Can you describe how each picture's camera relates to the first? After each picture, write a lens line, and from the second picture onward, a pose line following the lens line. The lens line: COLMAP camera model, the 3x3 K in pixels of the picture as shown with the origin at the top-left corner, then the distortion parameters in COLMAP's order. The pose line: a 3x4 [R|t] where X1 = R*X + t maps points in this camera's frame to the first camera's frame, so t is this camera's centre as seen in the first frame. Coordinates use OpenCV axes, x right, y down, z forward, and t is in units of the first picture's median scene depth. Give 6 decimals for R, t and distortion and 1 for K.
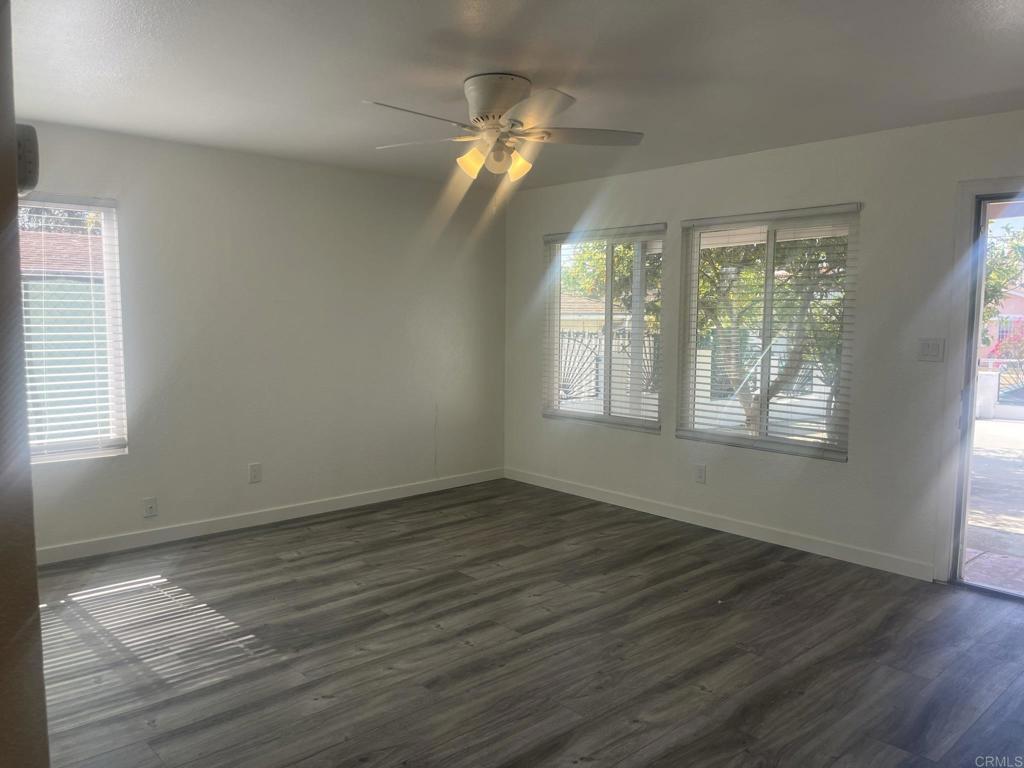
lens RADIAL K [[768.9, 0, 509.8], [0, 768.9, 384.3], [0, 0, 1]] dist [0.027073, -0.009266]
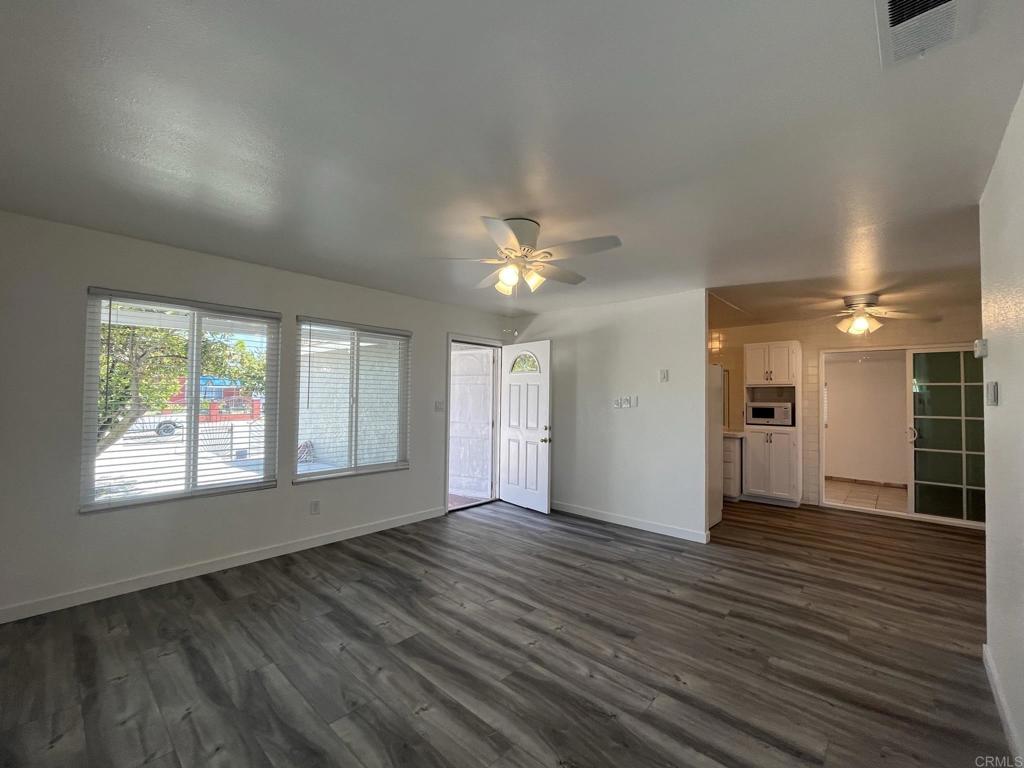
lens RADIAL K [[431.5, 0, 494.4], [0, 431.5, 386.6], [0, 0, 1]] dist [-0.002490, 0.000591]
pose [[-0.069210, 0.012287, 0.997526, -0.683689], [0.079149, 0.996840, -0.006787, -0.083773], [-0.994457, 0.078483, -0.069963, 0.940261]]
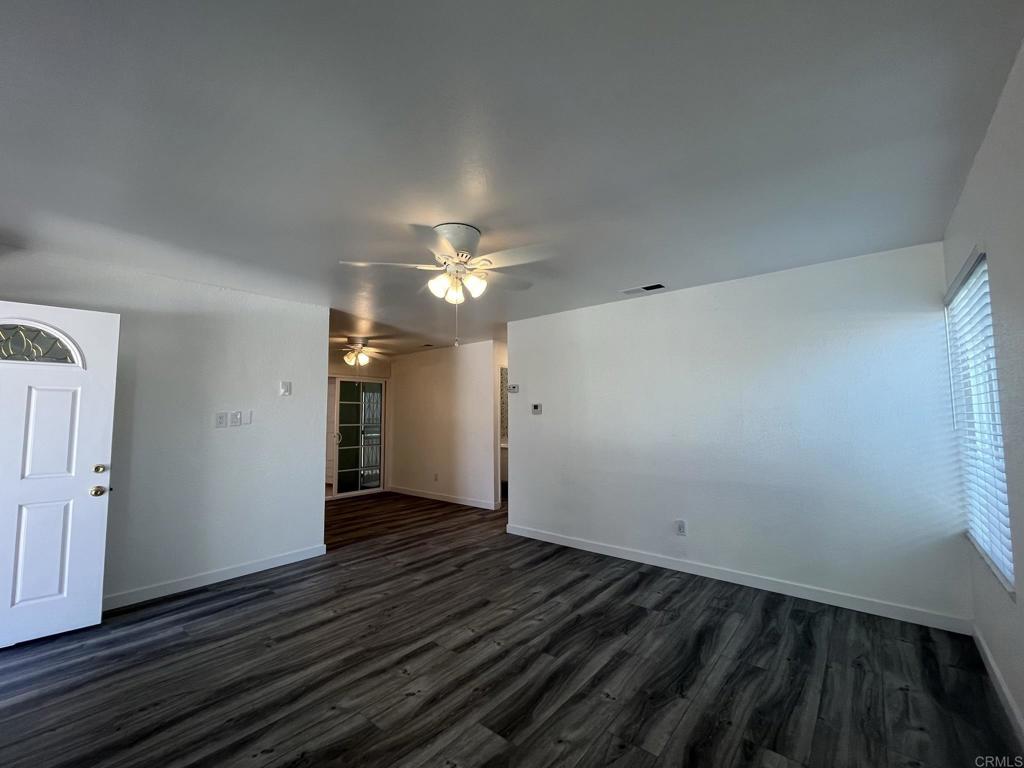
lens RADIAL K [[431.5, 0, 526.2], [0, 431.5, 383.5], [0, 0, 1]] dist [-0.002490, 0.000591]
pose [[-0.986706, -0.014338, -0.161880, -0.013385], [-0.016430, 0.999798, 0.011595, -0.115362], [0.161681, 0.014101, -0.986742, 1.499690]]
